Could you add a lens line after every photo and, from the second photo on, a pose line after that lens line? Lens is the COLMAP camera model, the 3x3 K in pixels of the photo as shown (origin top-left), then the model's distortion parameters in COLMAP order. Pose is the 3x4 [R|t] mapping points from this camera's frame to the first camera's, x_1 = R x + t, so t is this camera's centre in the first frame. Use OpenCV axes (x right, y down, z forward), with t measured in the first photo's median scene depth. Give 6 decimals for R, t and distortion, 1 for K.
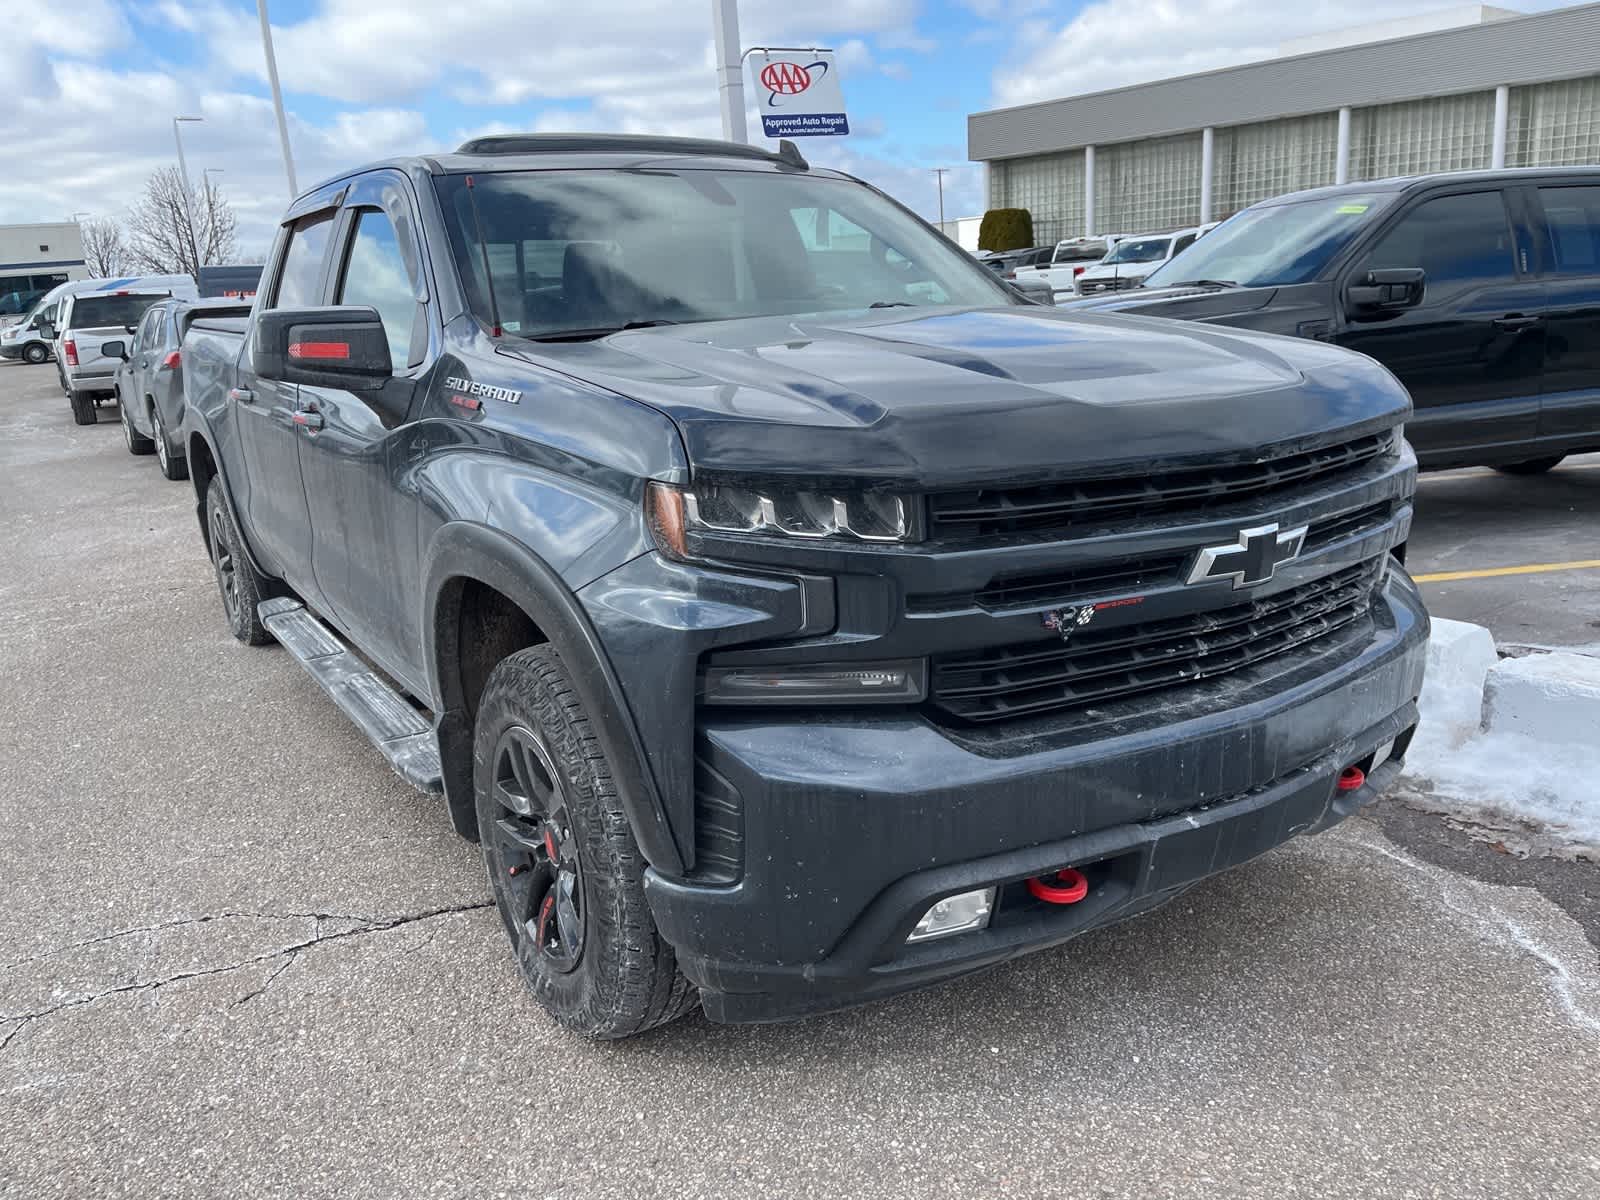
lens RADIAL K [[1264.6, 0, 777.9], [0, 1264.6, 610.7], [0, 0, 1]] dist [0.089691, -0.140865]
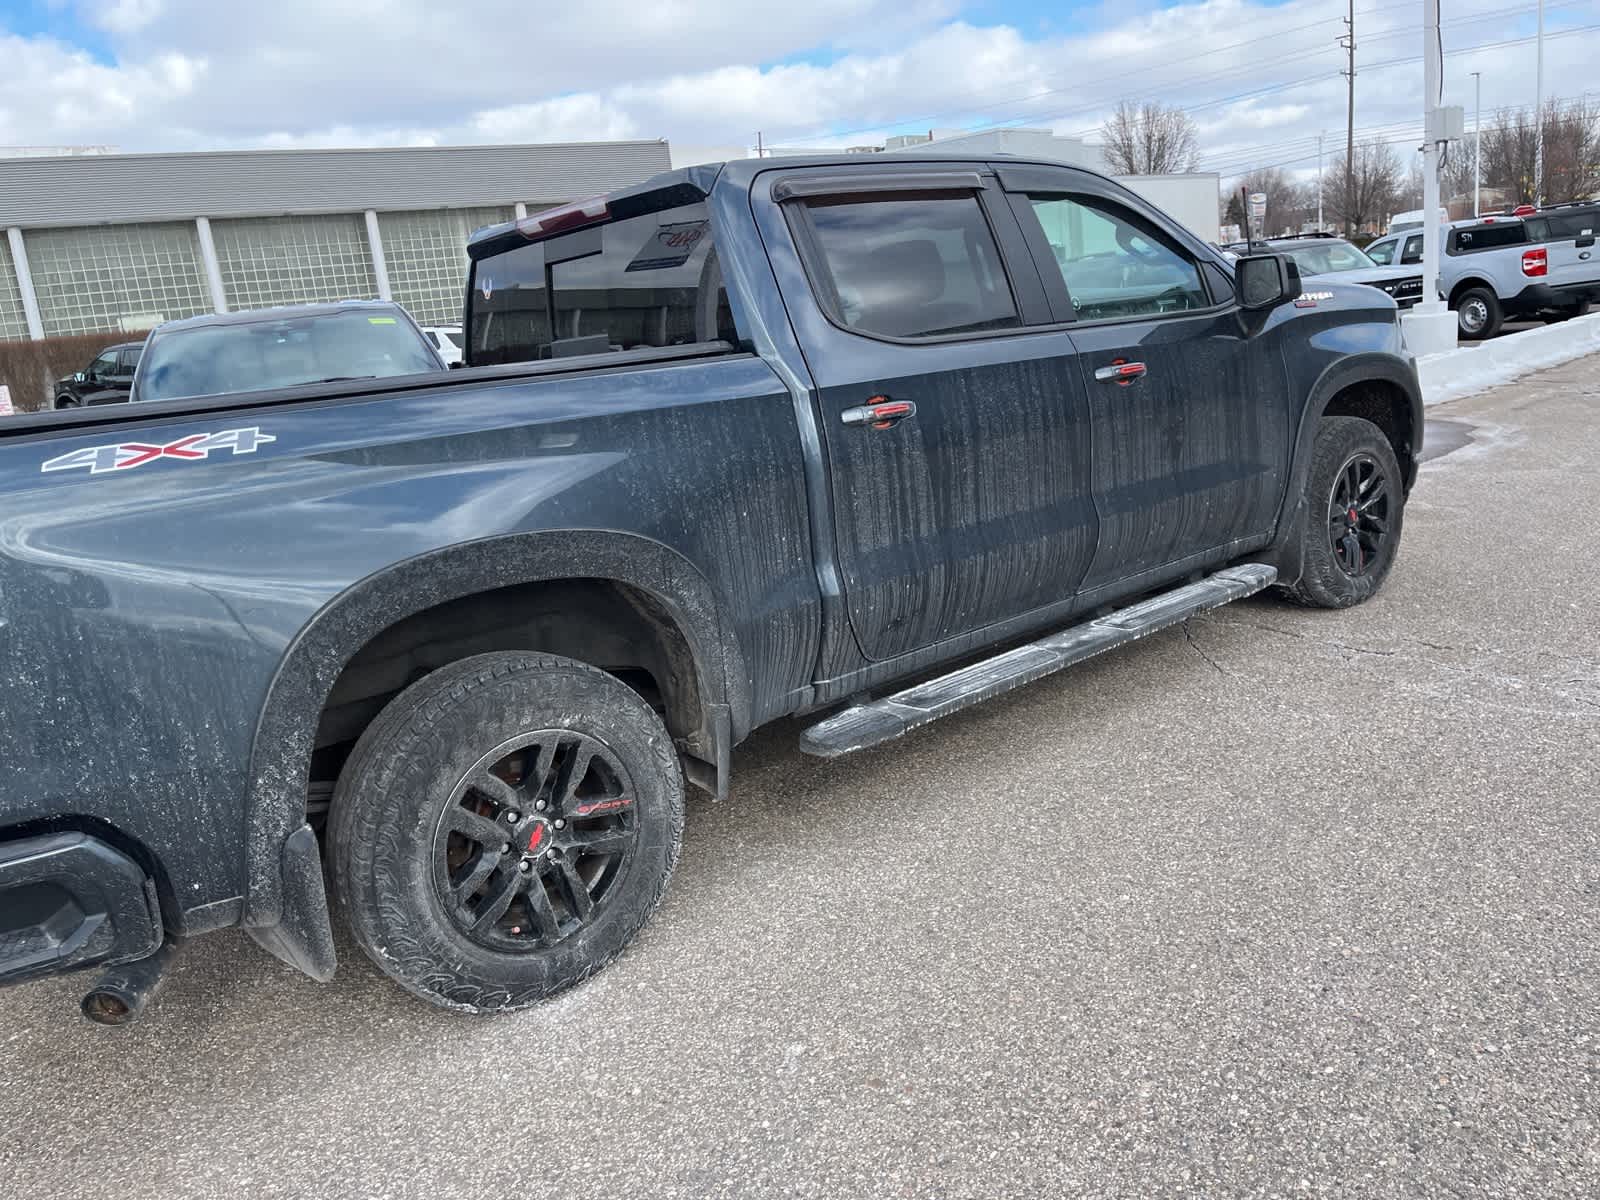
lens RADIAL K [[1268.1, 0, 794.4], [0, 1268.1, 606.0], [0, 0, 1]] dist [0.090222, -0.137409]
pose [[-0.171989, -0.139603, 0.975157, -1.796507], [0.365894, 0.910038, 0.194813, -0.357017], [-0.914627, 0.390309, -0.105436, 1.833854]]
